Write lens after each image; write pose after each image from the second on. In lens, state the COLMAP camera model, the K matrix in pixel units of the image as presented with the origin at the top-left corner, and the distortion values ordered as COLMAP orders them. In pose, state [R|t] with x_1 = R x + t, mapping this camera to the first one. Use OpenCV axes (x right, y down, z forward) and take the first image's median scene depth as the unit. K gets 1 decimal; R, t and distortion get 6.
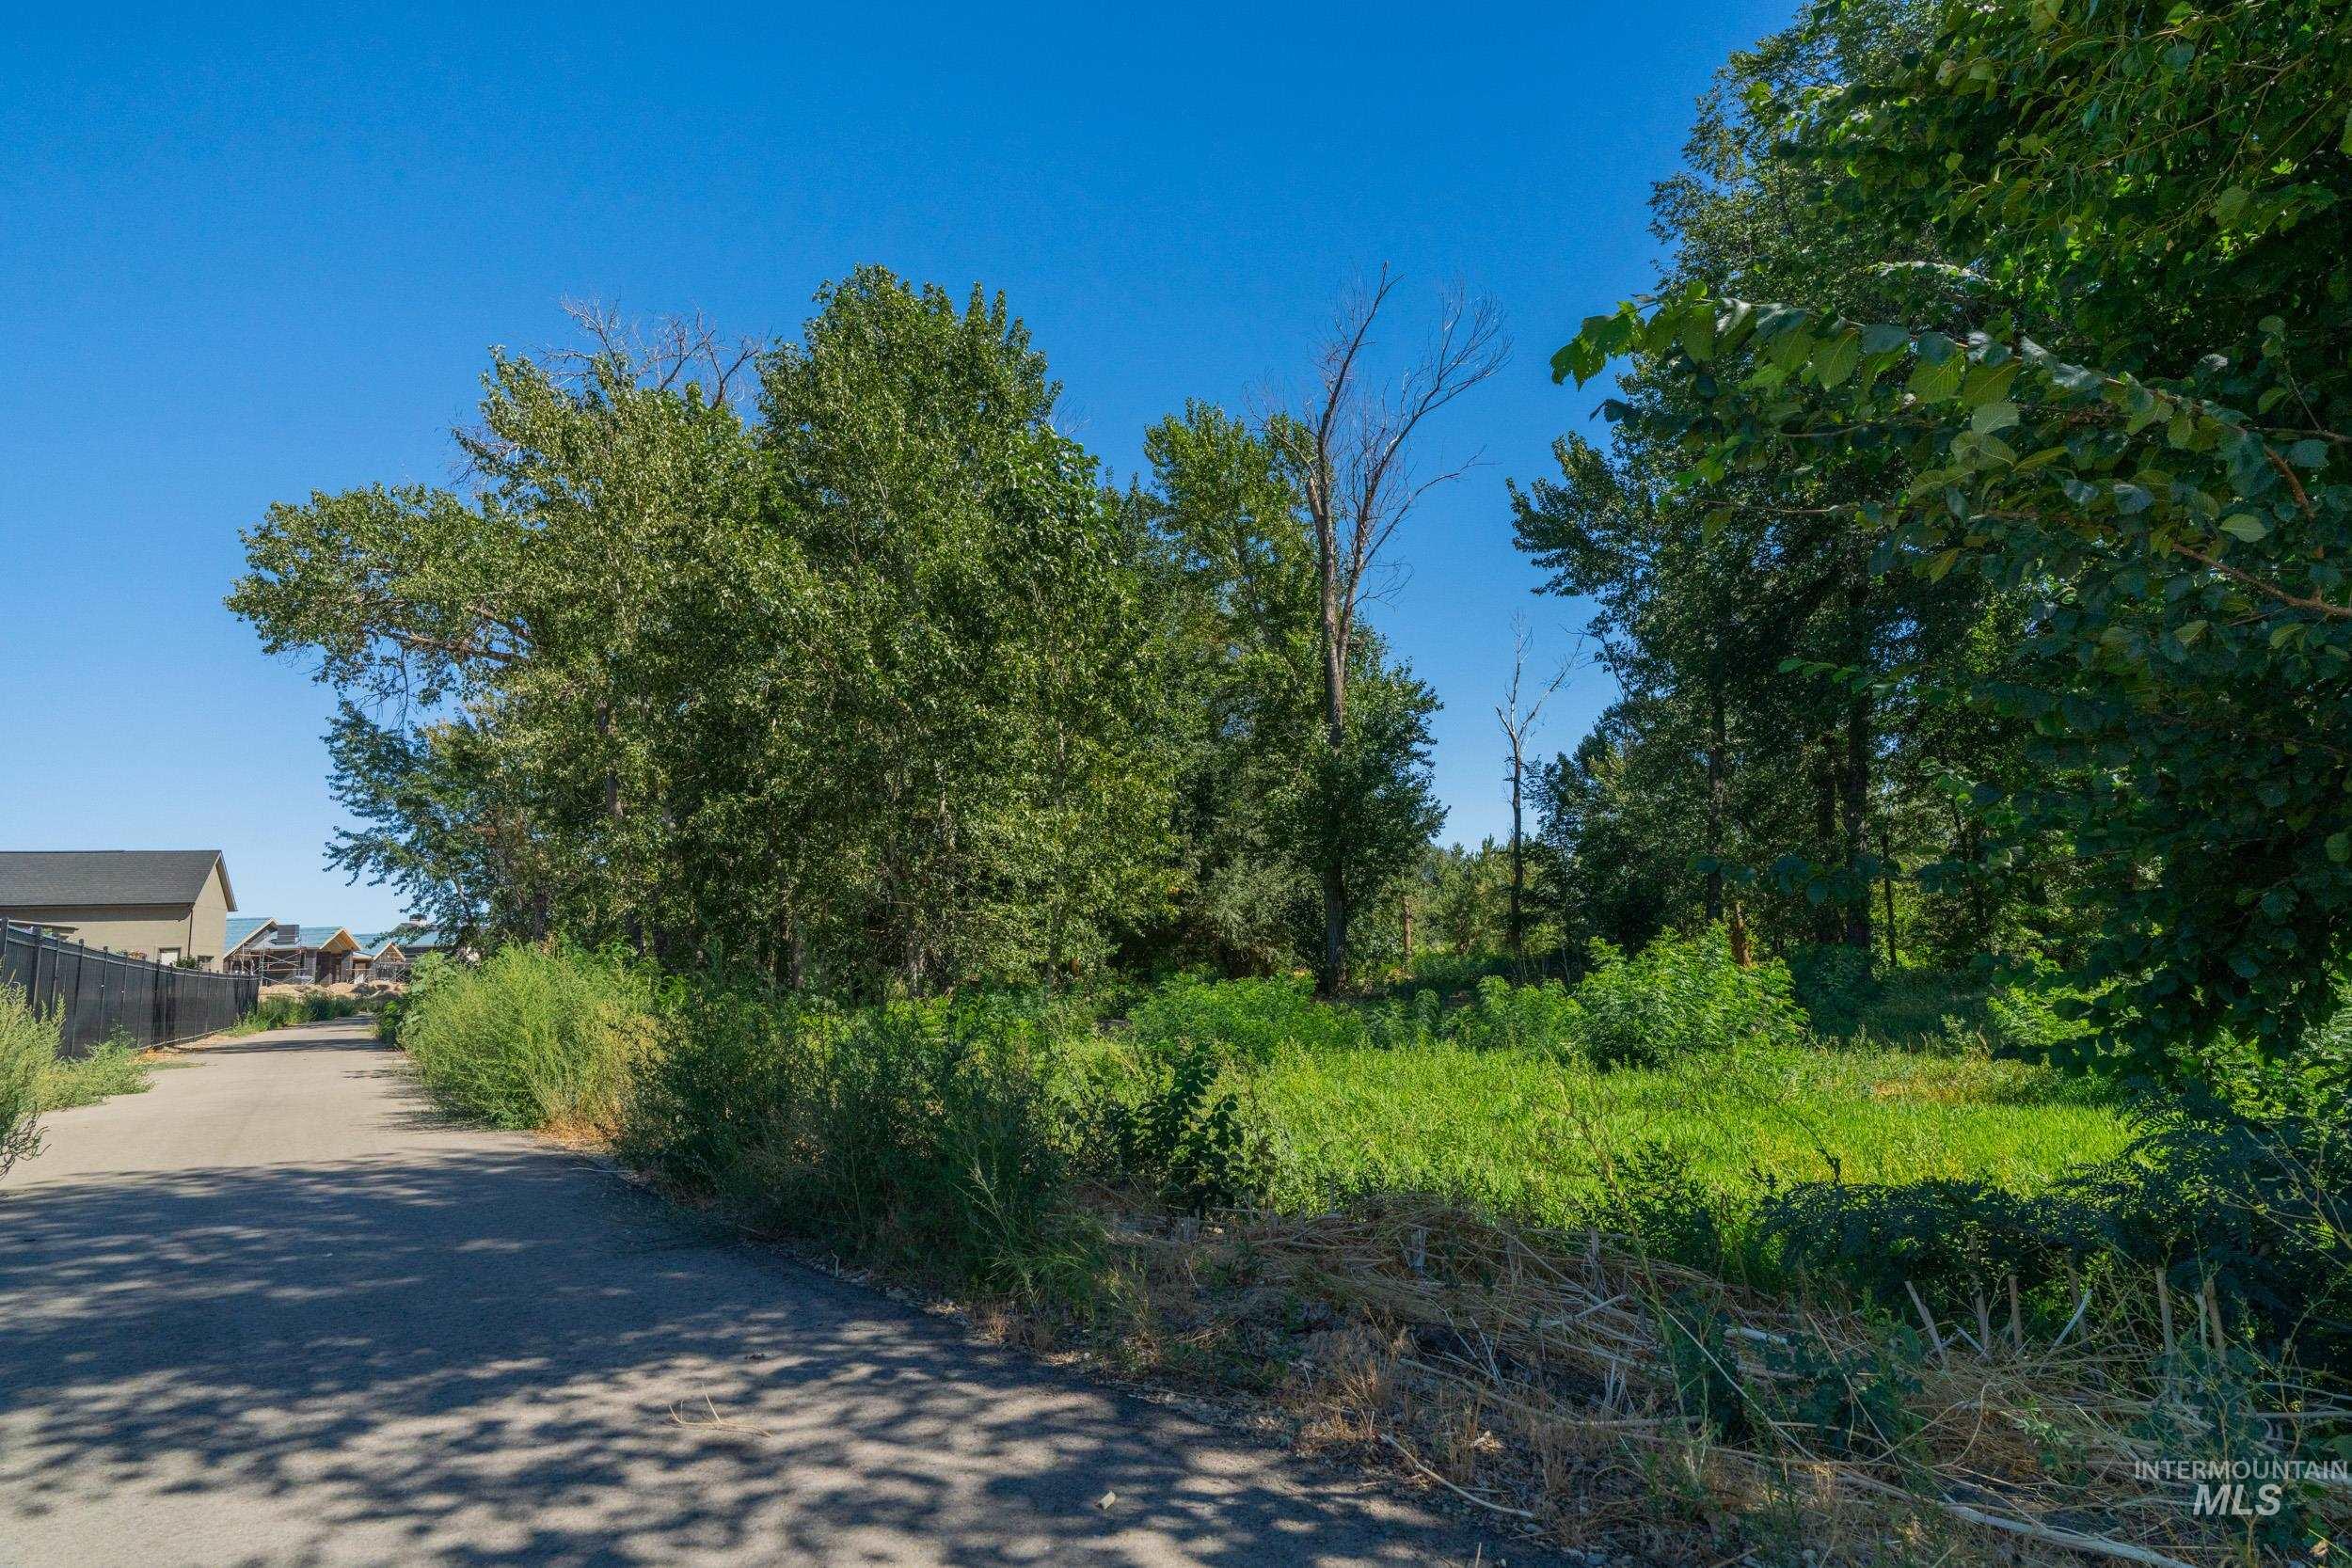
lens RADIAL K [[1235.9, 0, 1176.0], [0, 1235.9, 784.0], [0, 0, 1]] dist [-0.001832, -0.000609]
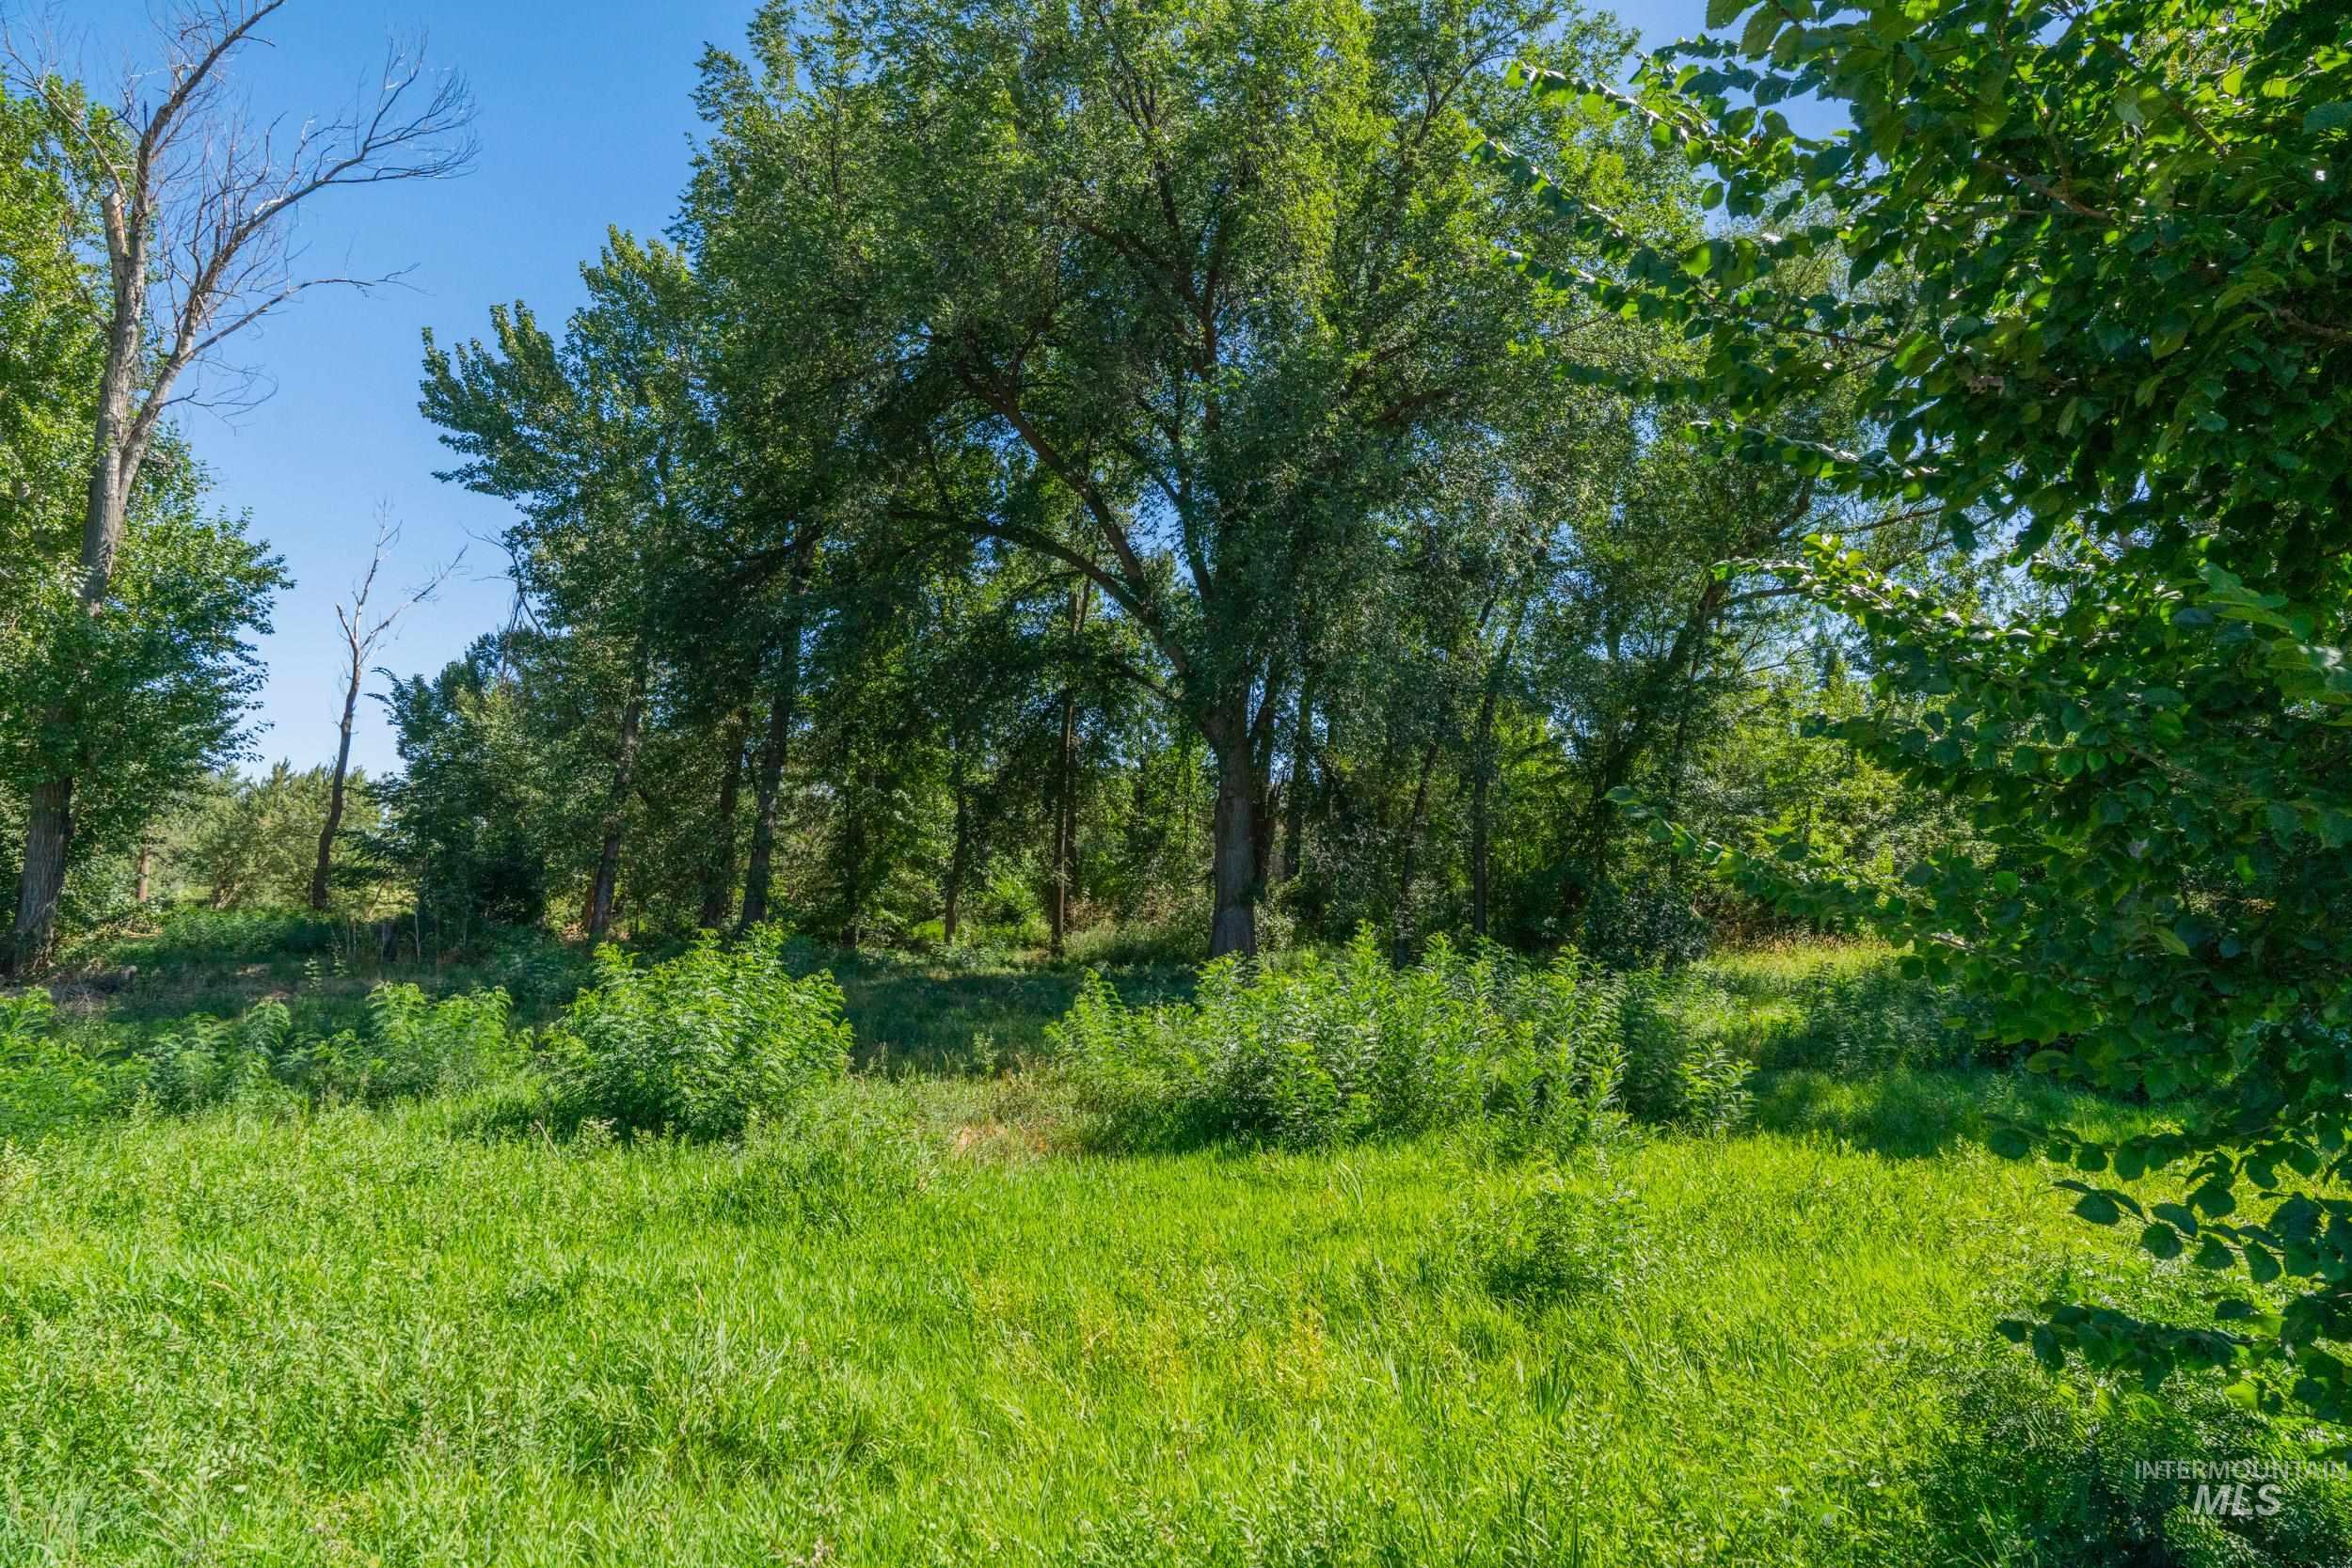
lens RADIAL K [[1198.7, 0, 1182.0], [0, 1198.7, 767.9], [0, 0, 1]] dist [-0.000025, -0.000322]
pose [[0.615306, 0.121130, 0.778926, -0.000962], [-0.137430, 0.989475, -0.045311, 0.005381], [-0.776216, -0.079168, 0.625476, 0.135175]]
